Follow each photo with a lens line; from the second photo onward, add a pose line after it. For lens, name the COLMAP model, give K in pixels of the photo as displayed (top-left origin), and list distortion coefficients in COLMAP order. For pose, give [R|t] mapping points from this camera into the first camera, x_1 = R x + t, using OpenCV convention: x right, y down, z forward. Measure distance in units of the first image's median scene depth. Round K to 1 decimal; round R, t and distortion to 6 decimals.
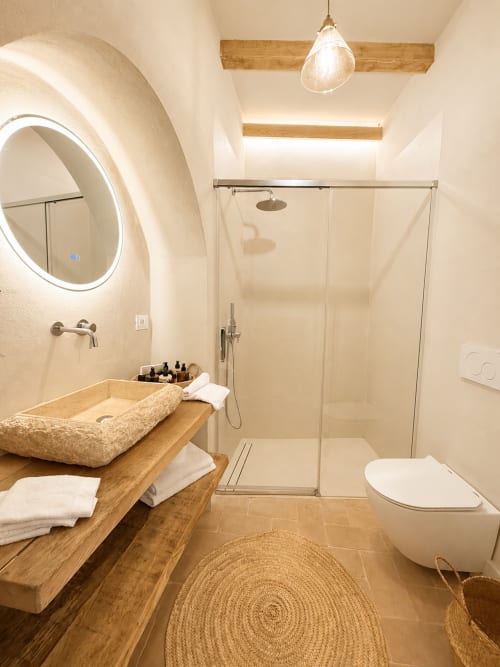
lens RADIAL K [[279.0, 0, 249.4], [0, 279.0, 331.3], [0, 0, 1]] dist [-0.002060, -0.000214]
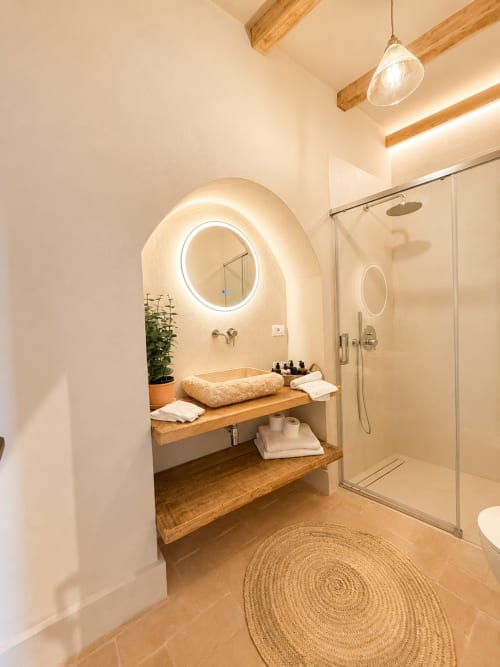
lens RADIAL K [[279.0, 0, 249.4], [0, 279.0, 331.3], [0, 0, 1]] dist [-0.002060, -0.000214]
pose [[0.694488, -0.017940, -0.719280, 0.507134], [-0.019618, 0.998845, -0.043854, 0.035450], [0.719236, 0.044567, 0.693334, -0.056687]]
